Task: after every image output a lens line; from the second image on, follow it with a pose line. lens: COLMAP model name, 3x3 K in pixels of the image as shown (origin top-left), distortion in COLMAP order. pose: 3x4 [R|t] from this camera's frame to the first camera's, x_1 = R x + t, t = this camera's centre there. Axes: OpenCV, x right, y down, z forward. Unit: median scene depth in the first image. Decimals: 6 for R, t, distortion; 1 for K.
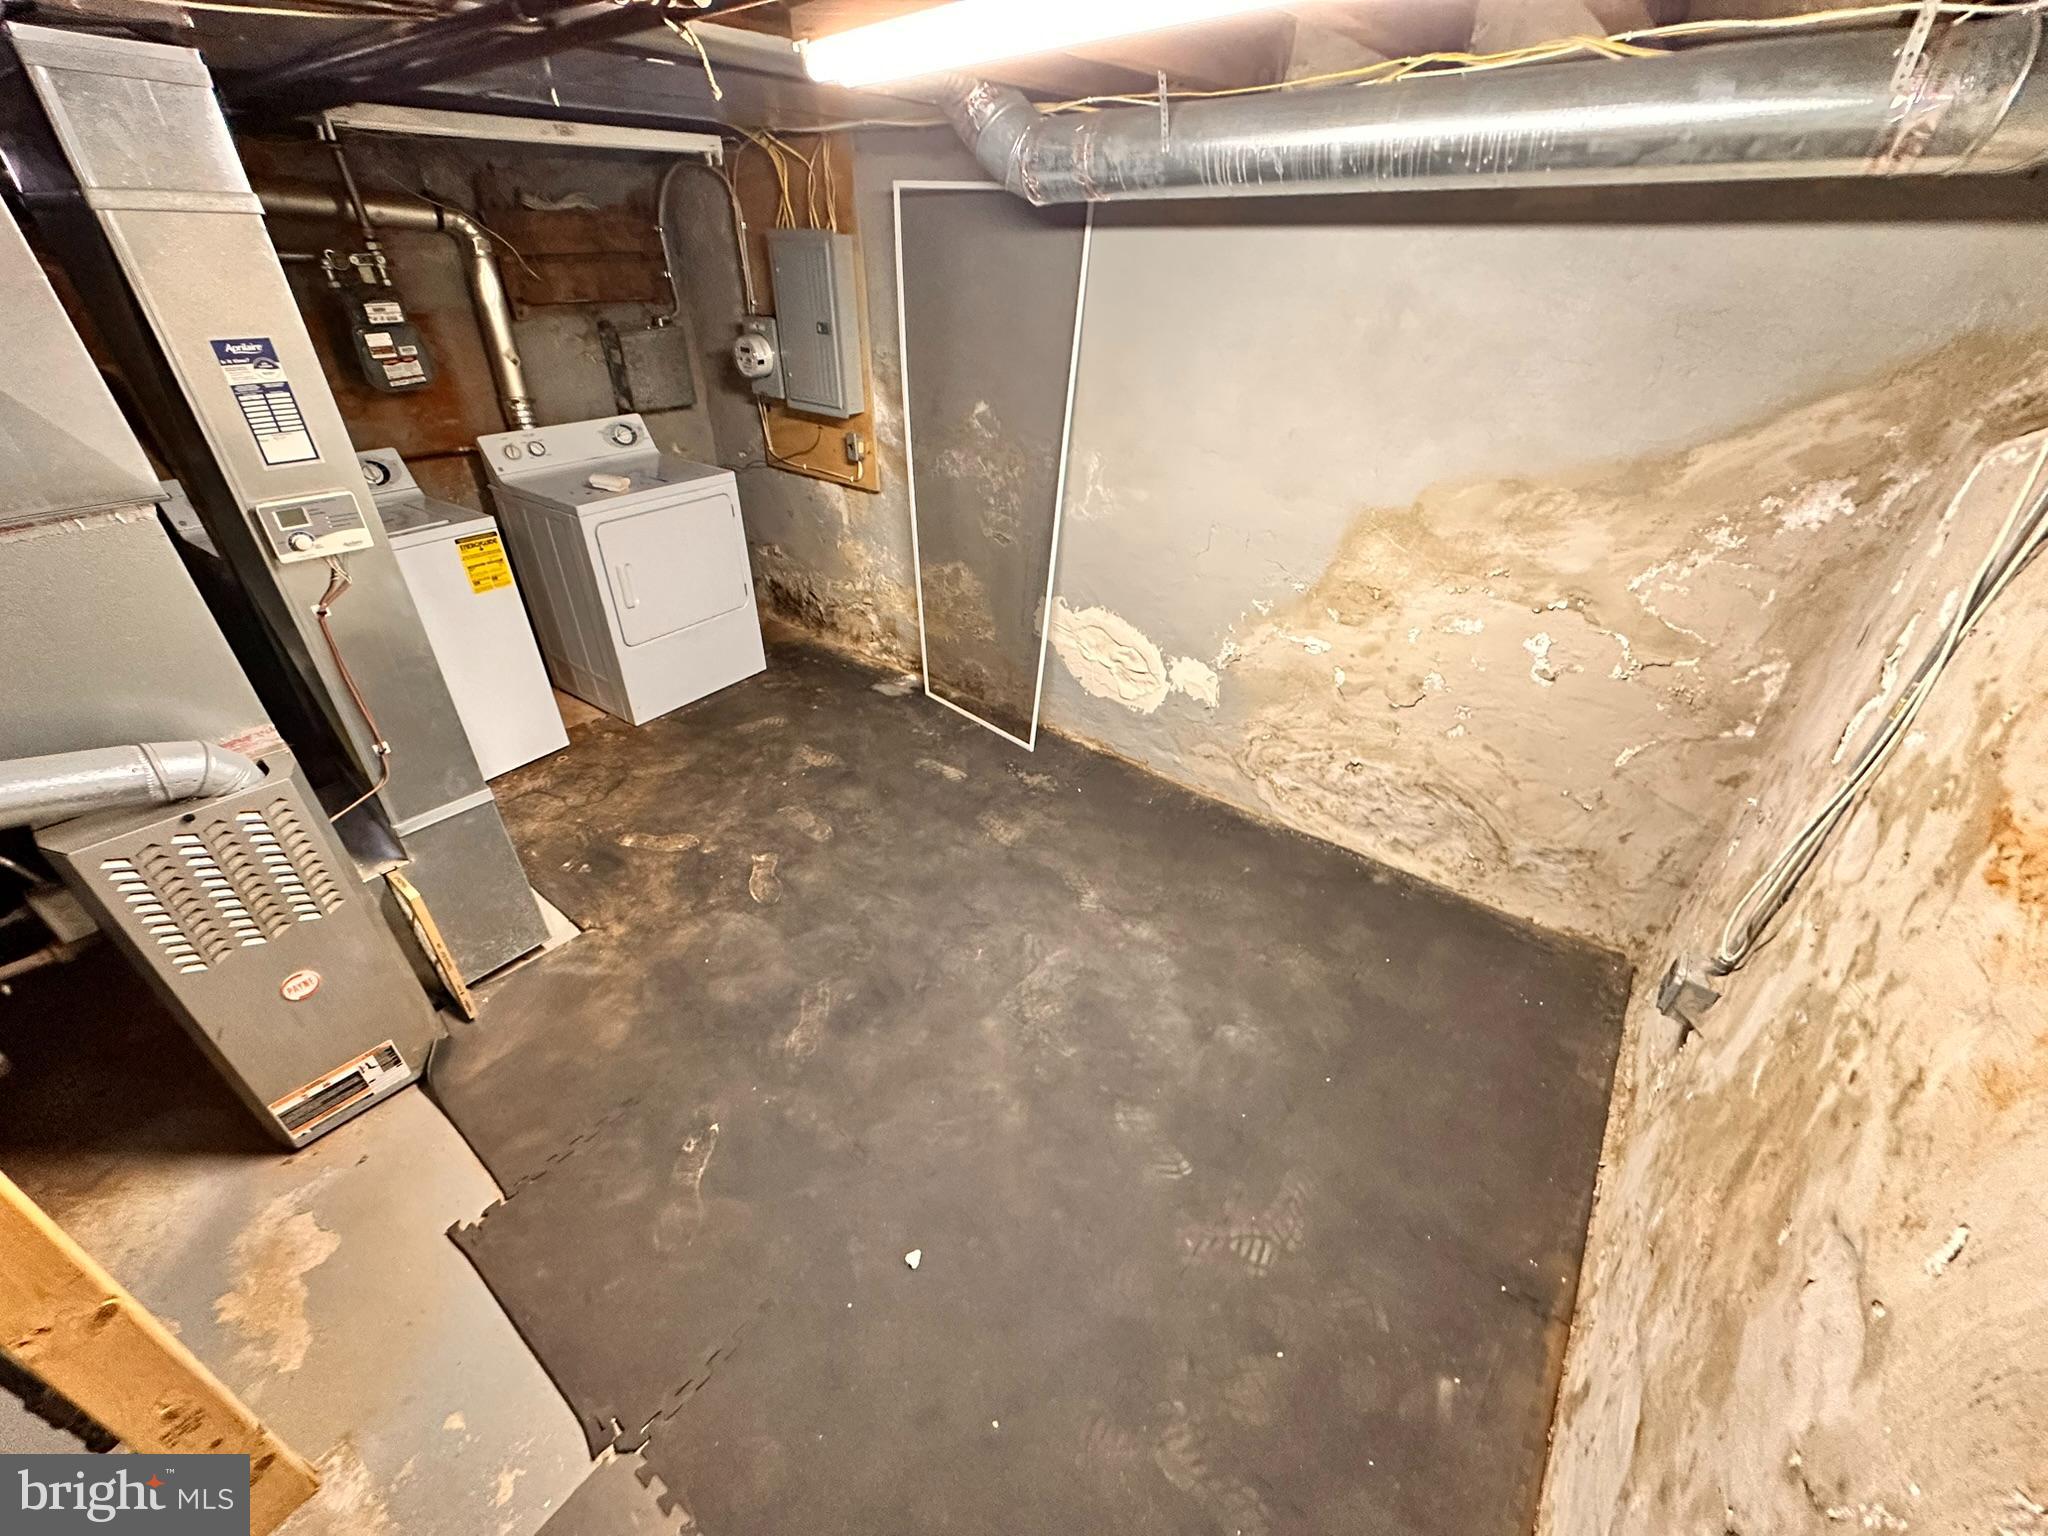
lens RADIAL K [[820.8, 0, 1021.7], [0, 820.8, 769.6], [0, 0, 1]] dist [-0.003561, 0.000749]
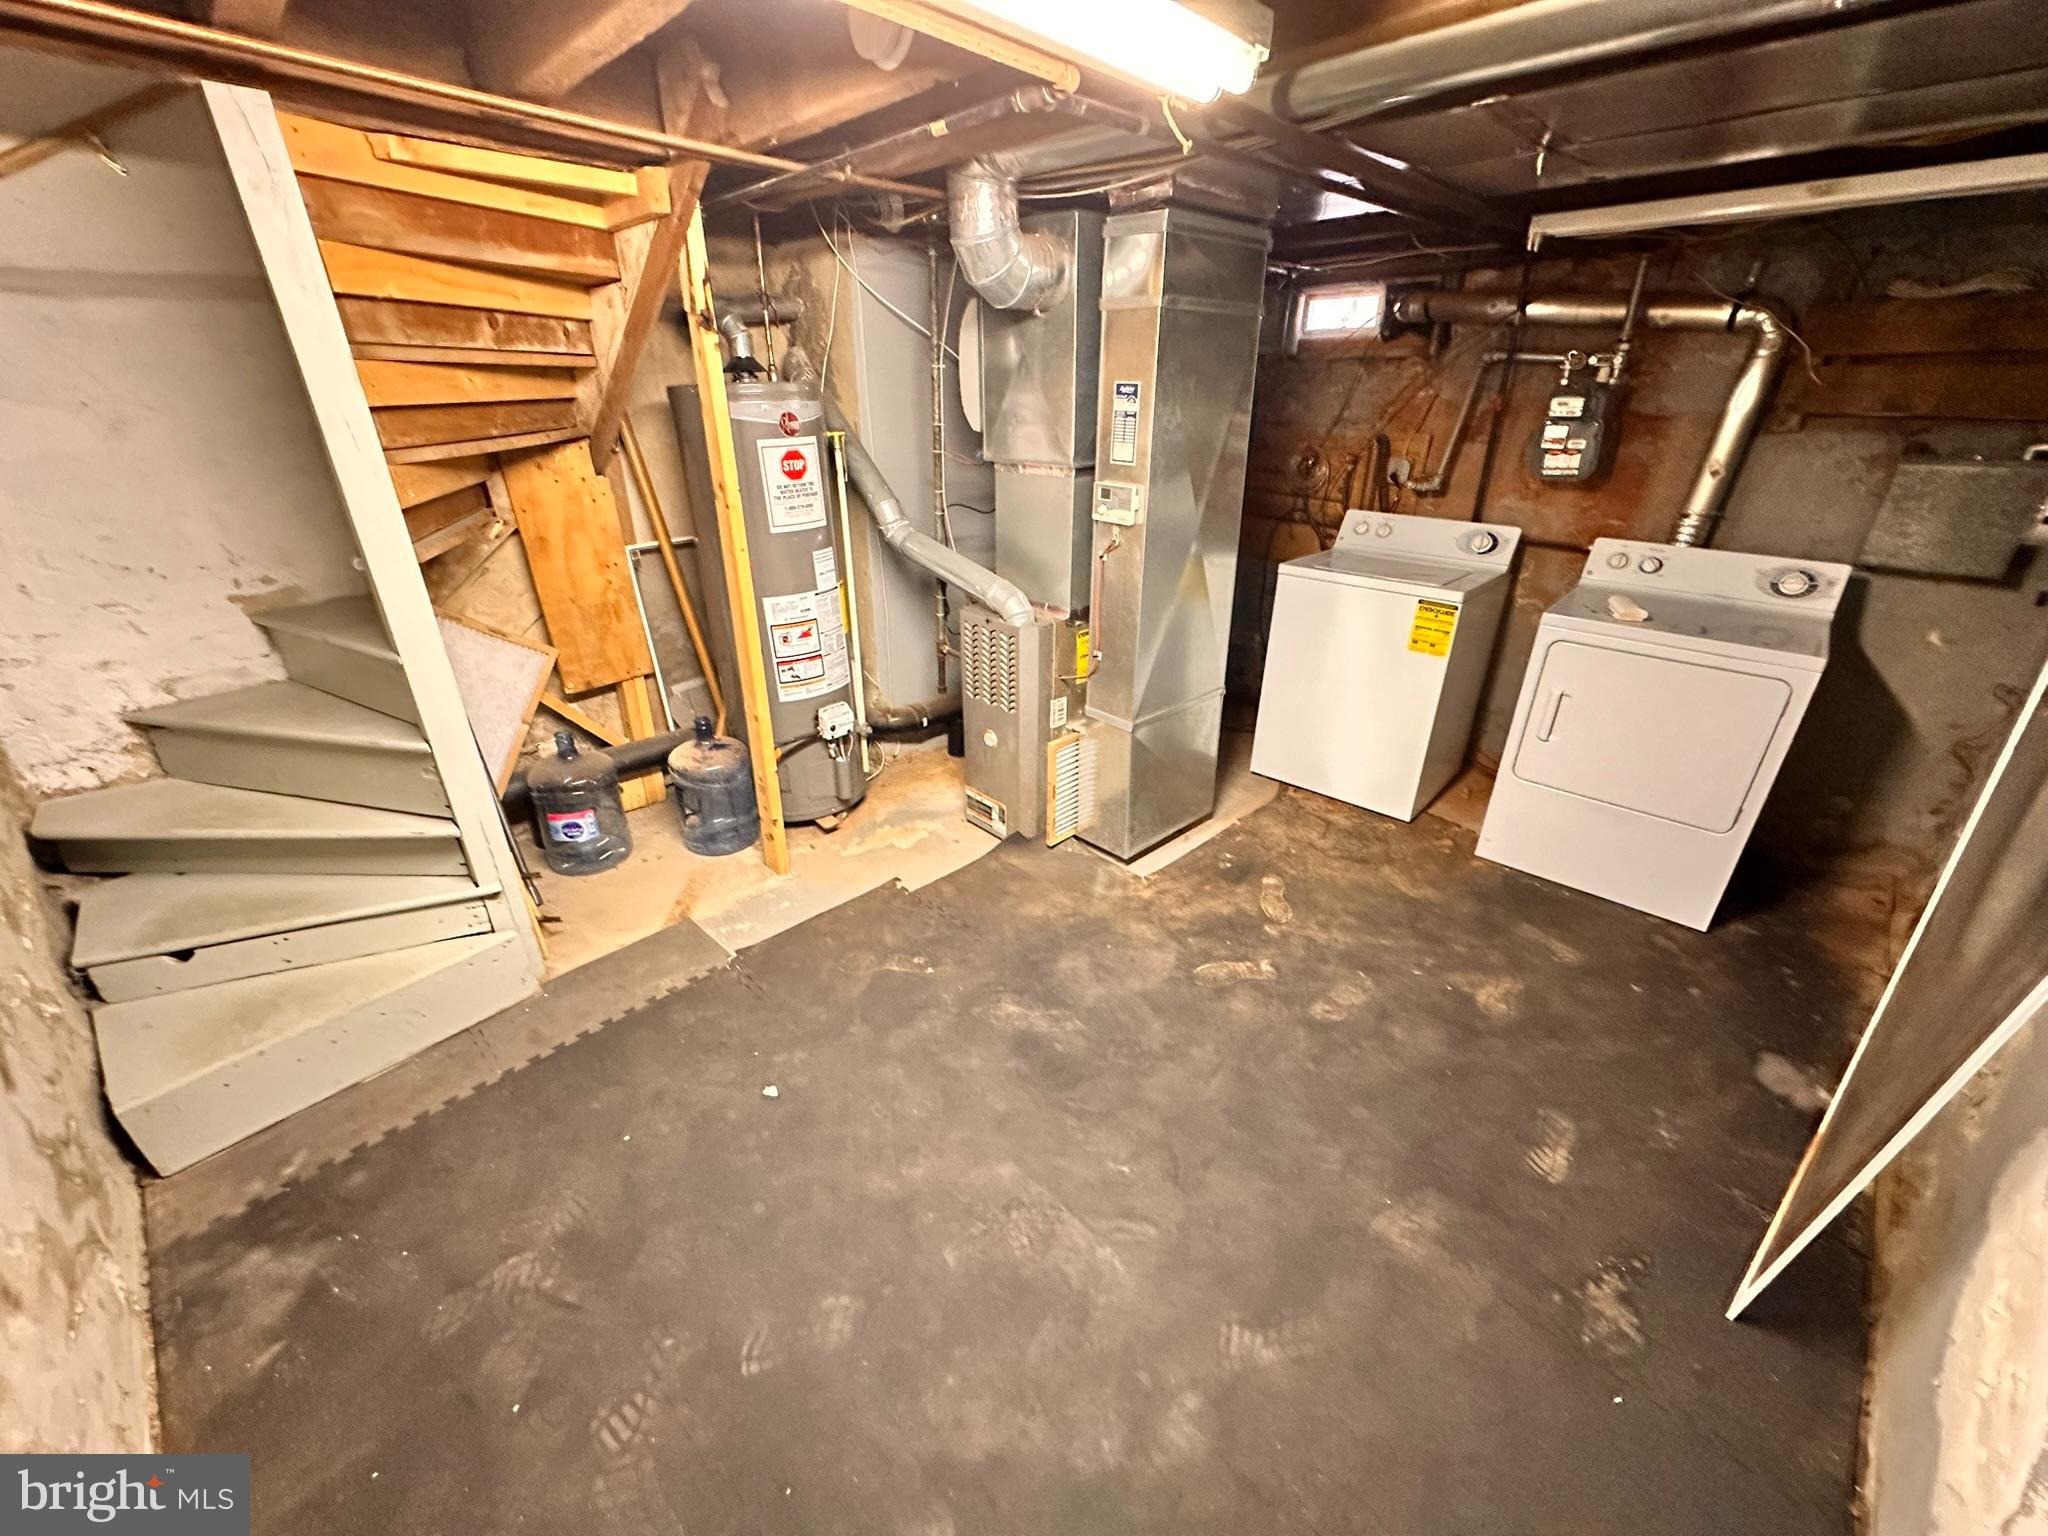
lens RADIAL K [[820.8, 0, 1030.7], [0, 820.8, 770.6], [0, 0, 1]] dist [-0.003561, 0.000749]
pose [[-0.128184, 0.412359, -0.901959, 0.436879], [-0.542595, 0.732116, 0.411822, -0.279320], [0.830157, 0.542187, 0.129898, 0.551291]]
